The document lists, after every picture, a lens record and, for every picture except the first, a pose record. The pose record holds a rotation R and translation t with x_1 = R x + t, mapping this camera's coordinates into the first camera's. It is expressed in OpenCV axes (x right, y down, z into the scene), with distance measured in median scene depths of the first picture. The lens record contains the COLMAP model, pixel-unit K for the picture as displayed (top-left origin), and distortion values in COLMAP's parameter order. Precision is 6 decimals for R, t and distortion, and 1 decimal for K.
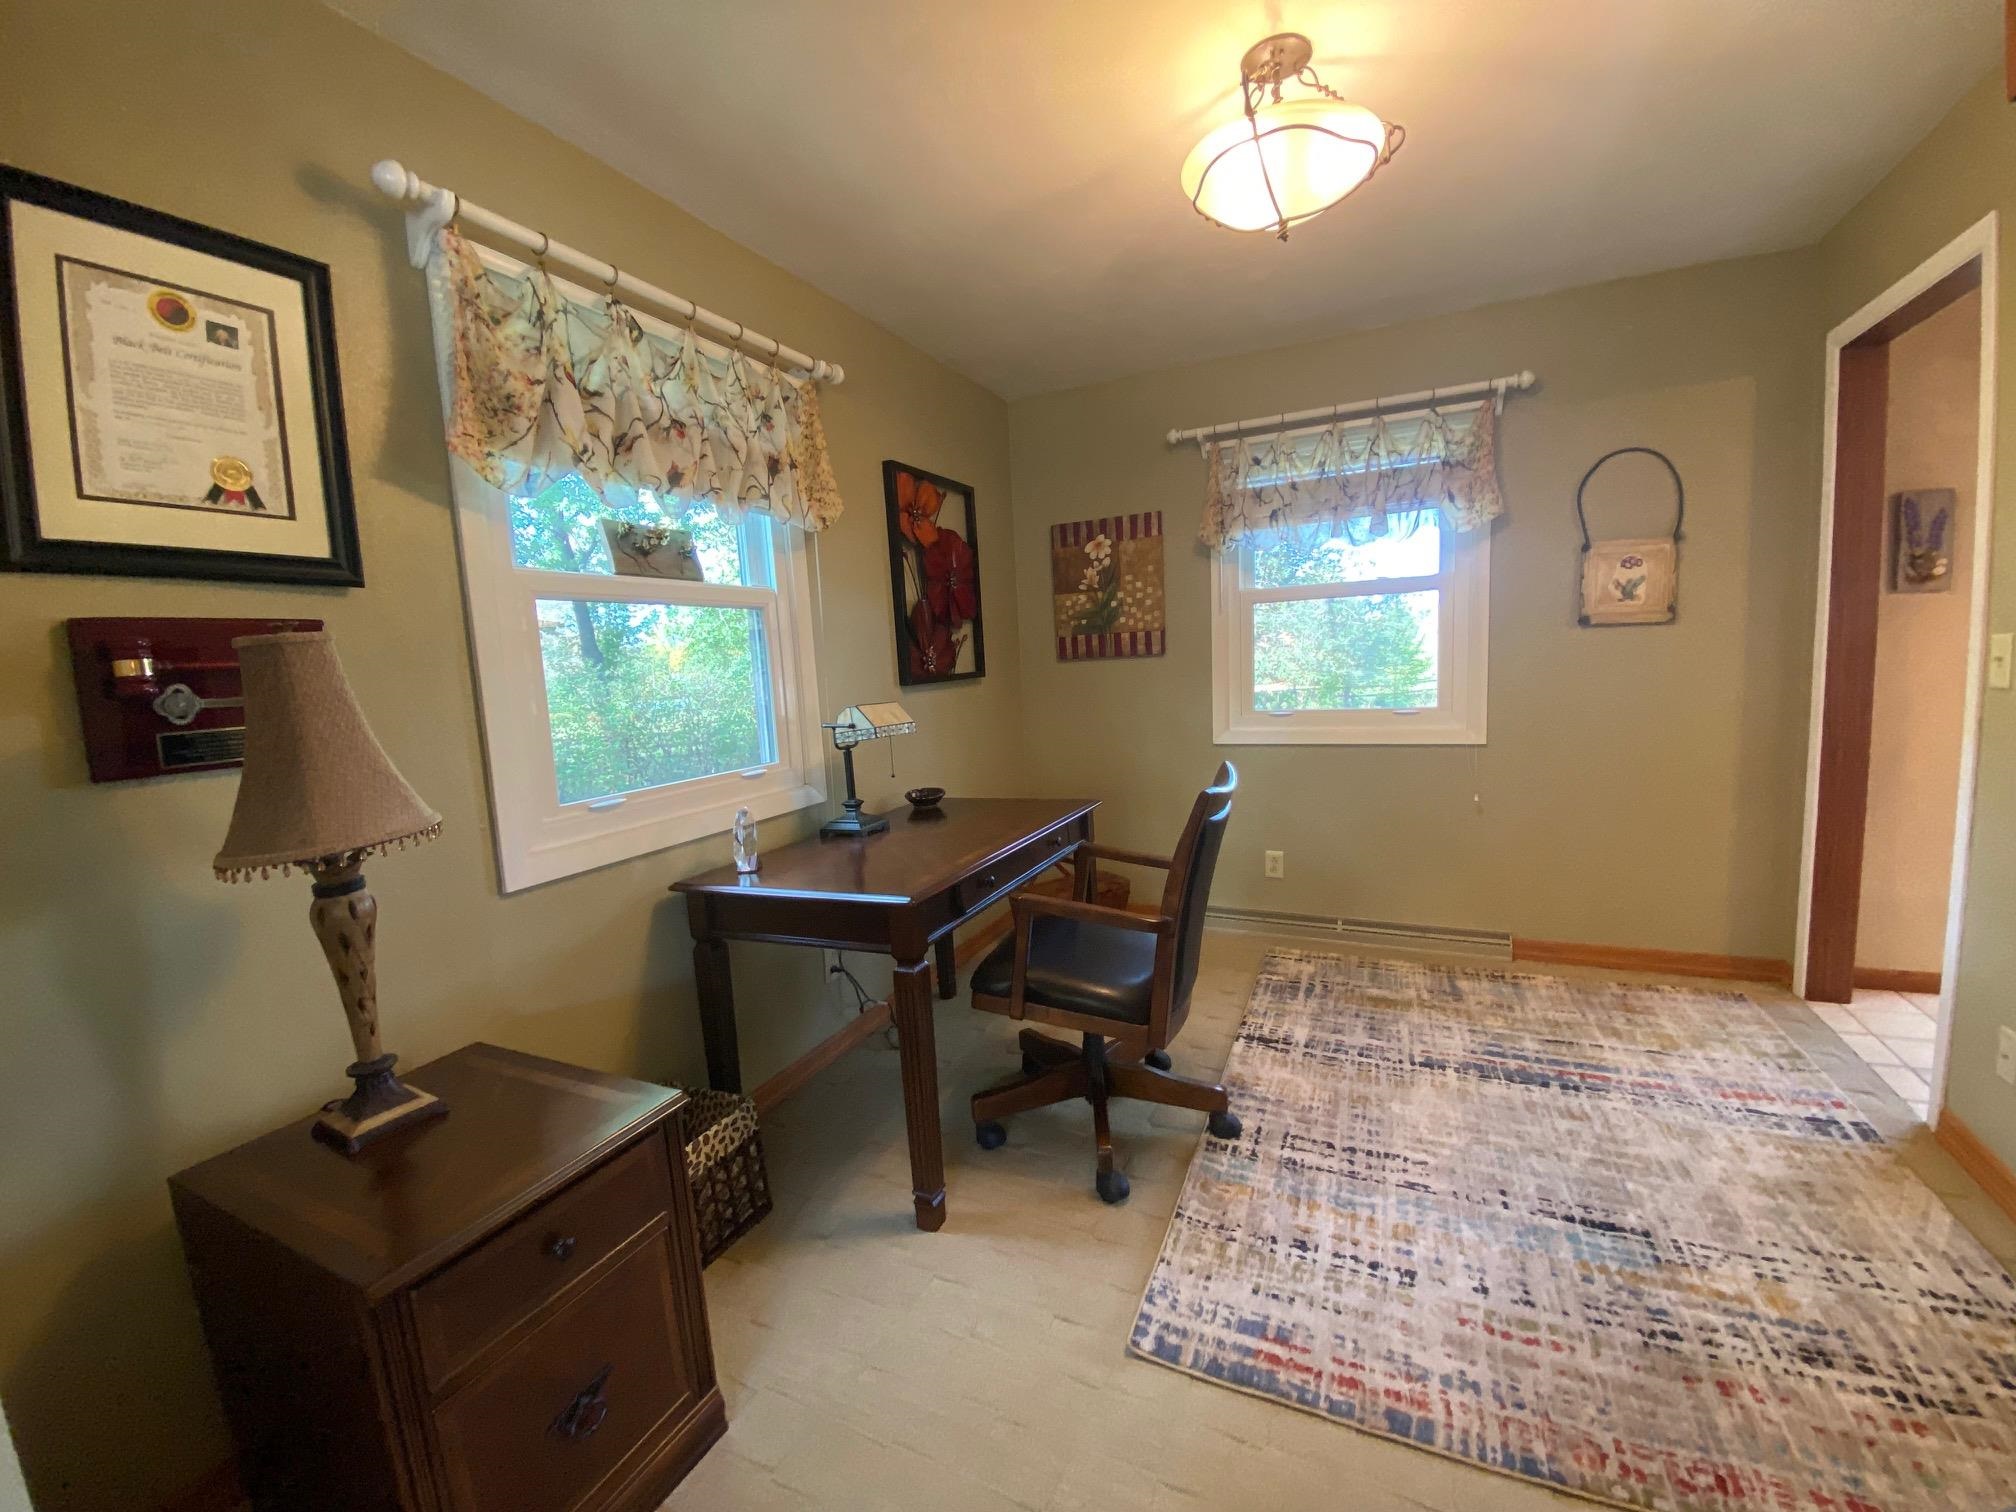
lens RADIAL K [[831.1, 0, 1007.3], [0, 831.1, 755.5], [0, 0, 1]] dist [-0.003097, -0.002304]
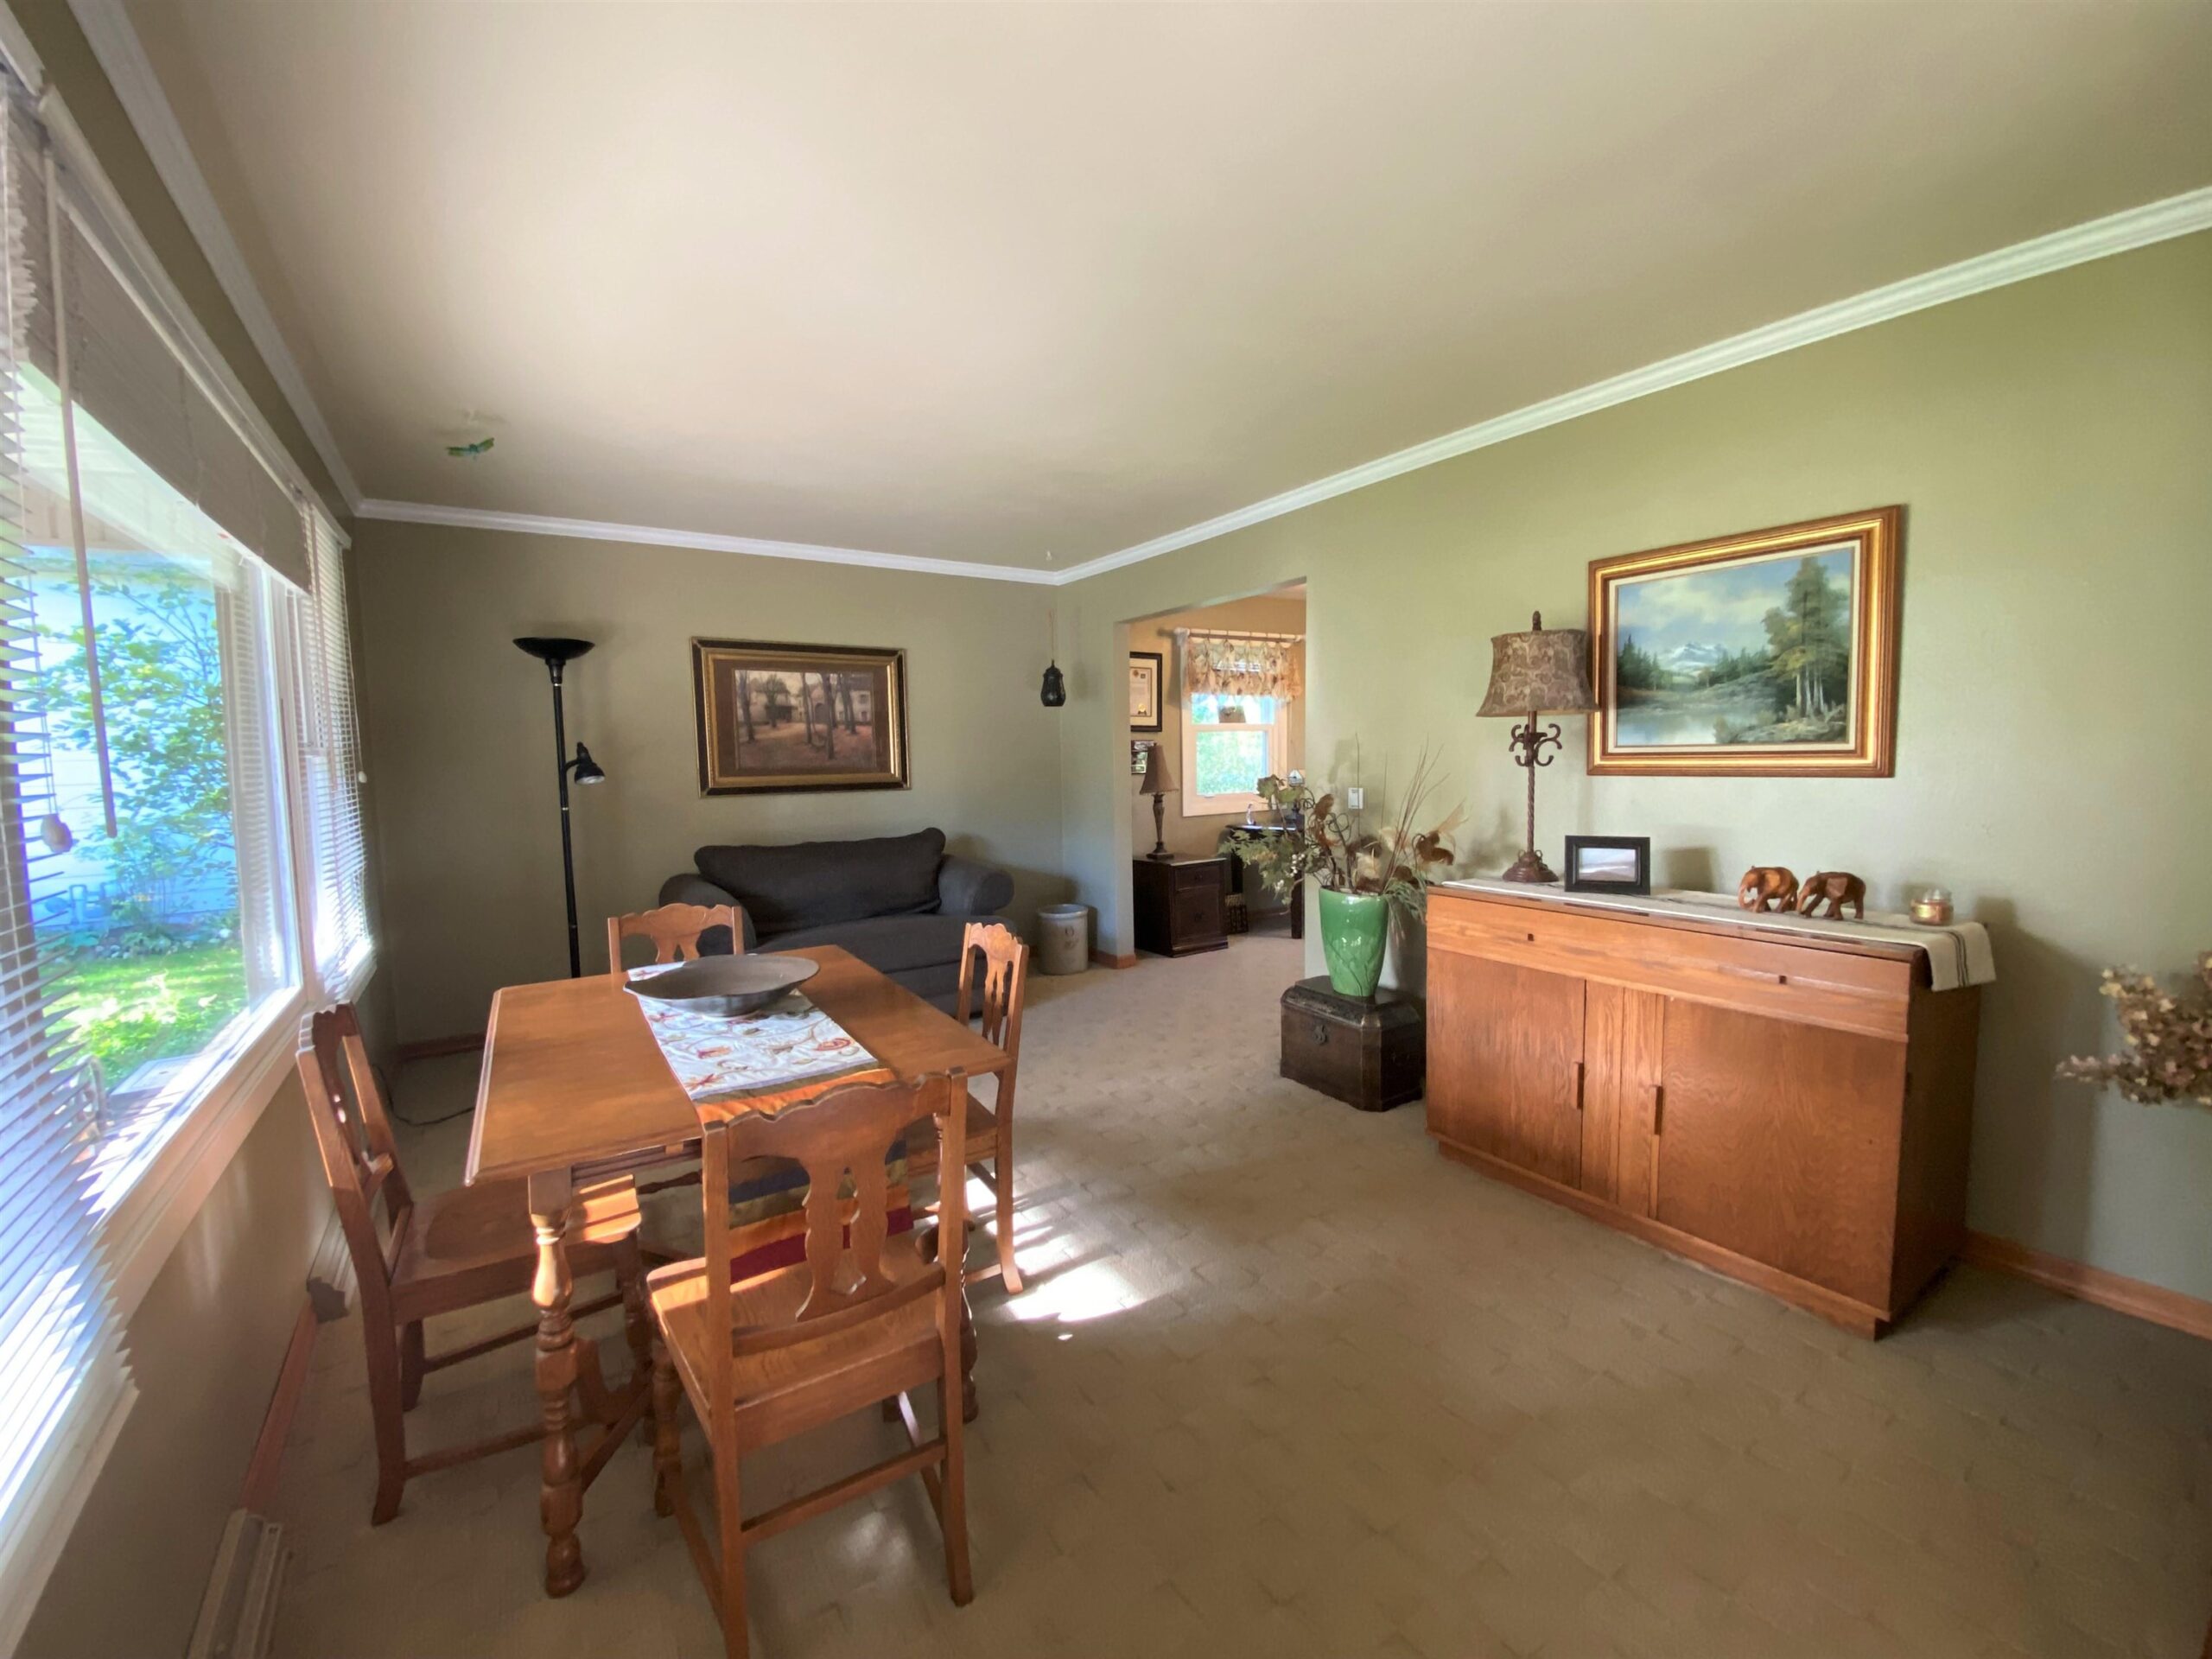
lens RADIAL K [[911.9, 0, 1101.8], [0, 911.9, 825.3], [0, 0, 1]] dist [-0.003097, -0.002304]
pose [[0.862569, 0.075655, -0.500250, 0.965497], [-0.084397, 0.996419, 0.005170, 0.199095], [0.498850, 0.037760, 0.865865, -2.351660]]
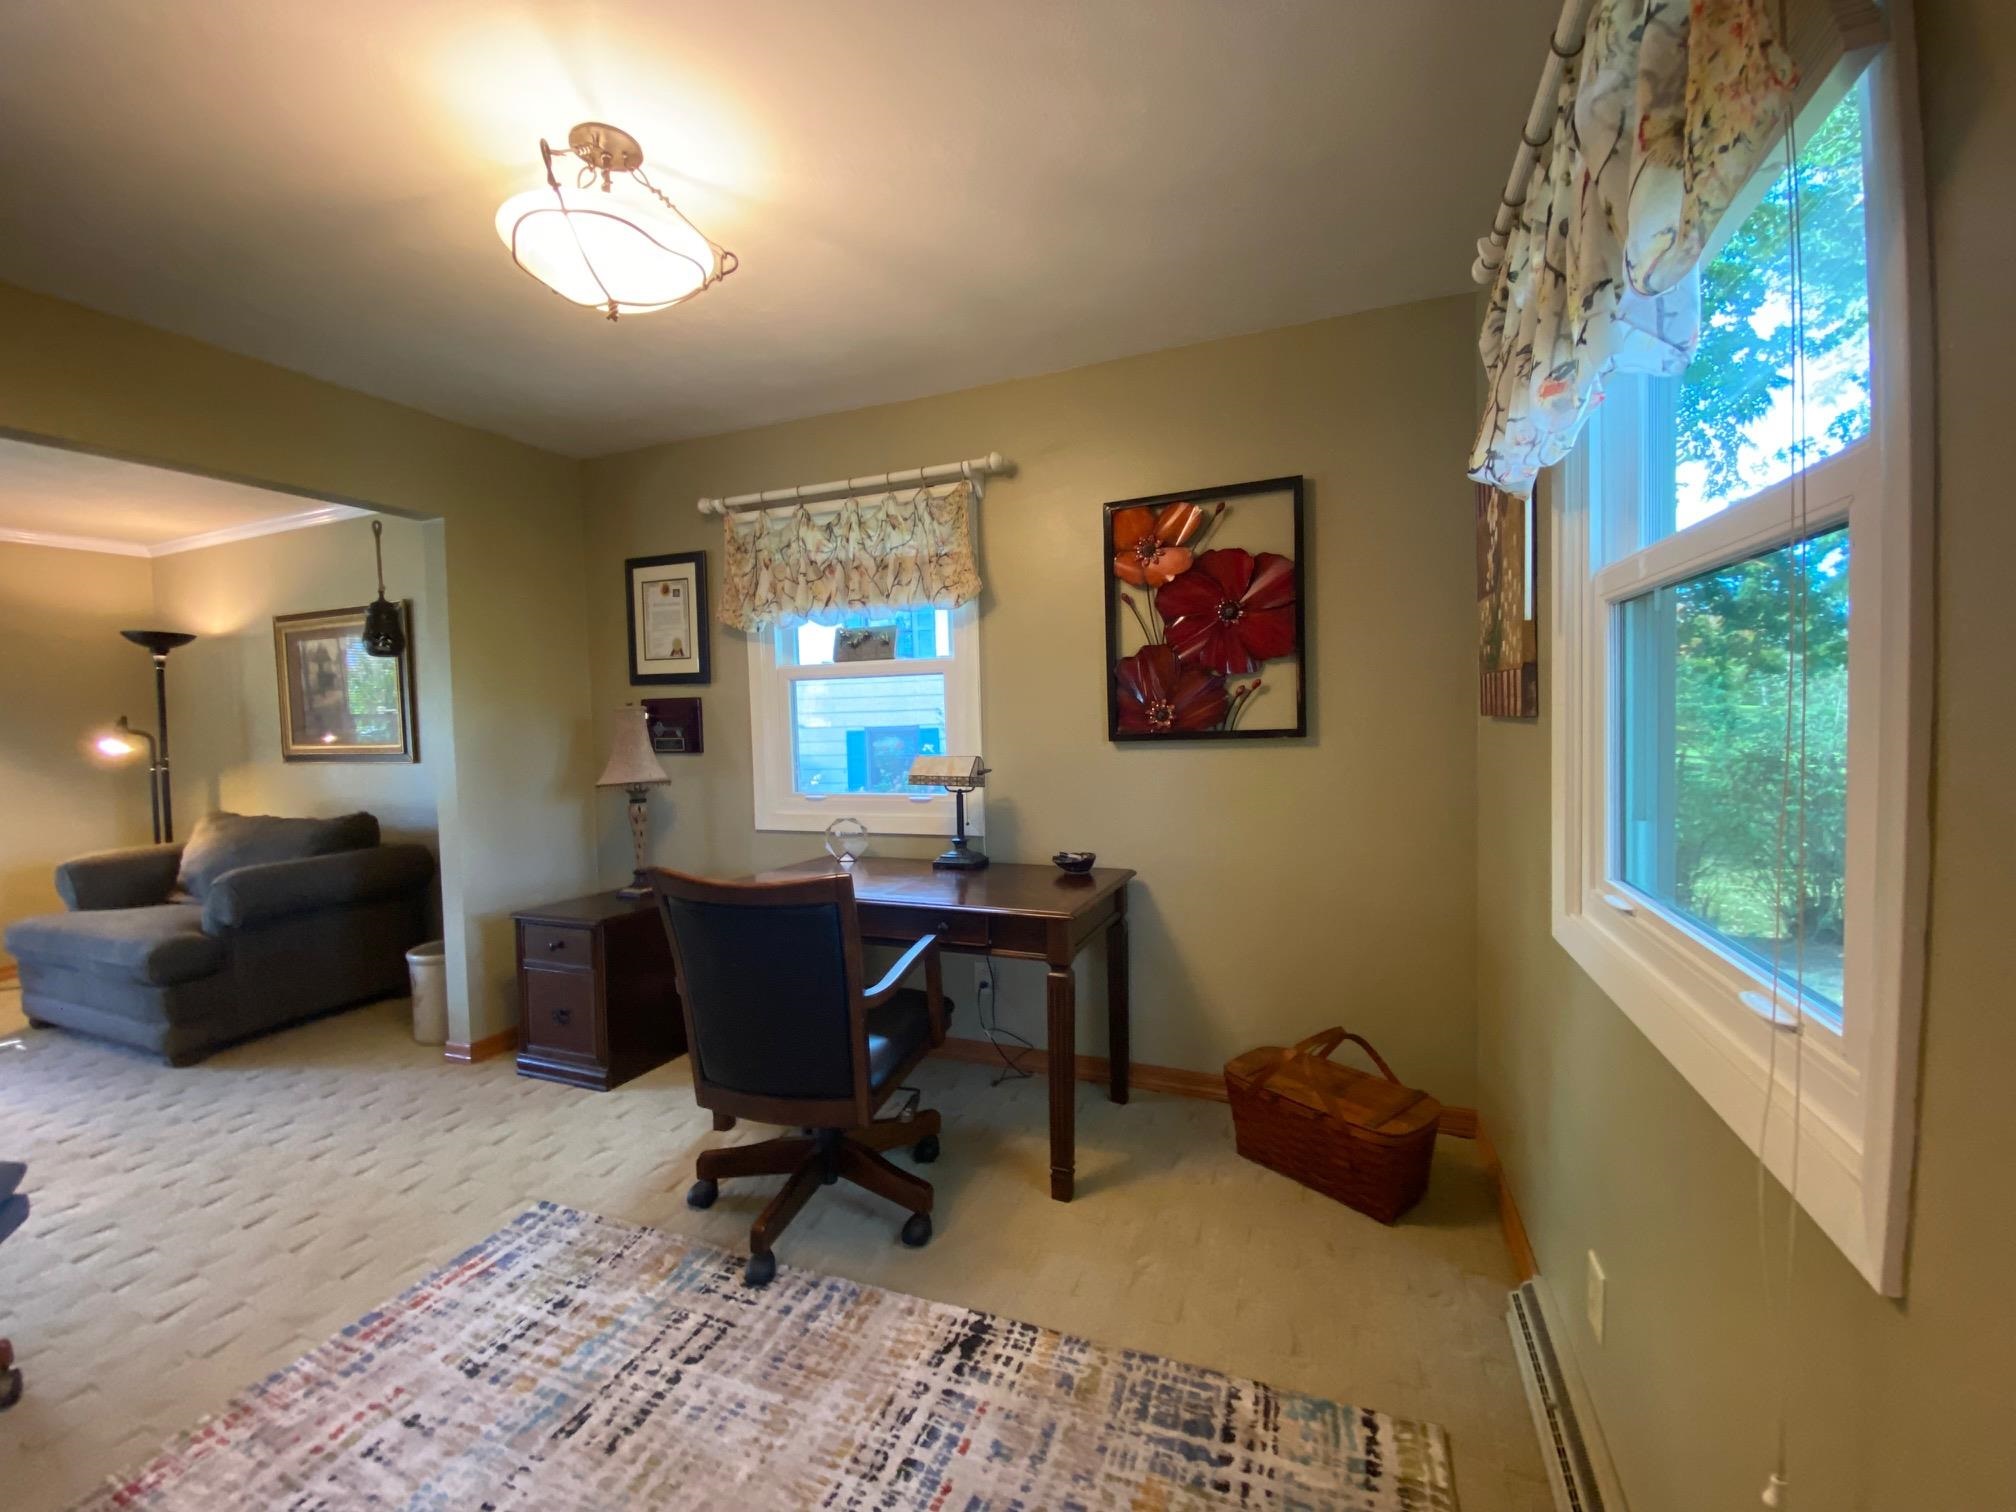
lens RADIAL K [[831.1, 0, 999.6], [0, 831.1, 726.5], [0, 0, 1]] dist [-0.003097, -0.002304]
pose [[0.062434, 0.087888, -0.994172, 1.323443], [-0.084923, 0.992970, 0.082448, -0.278931], [0.994430, 0.079281, 0.069458, 1.356845]]
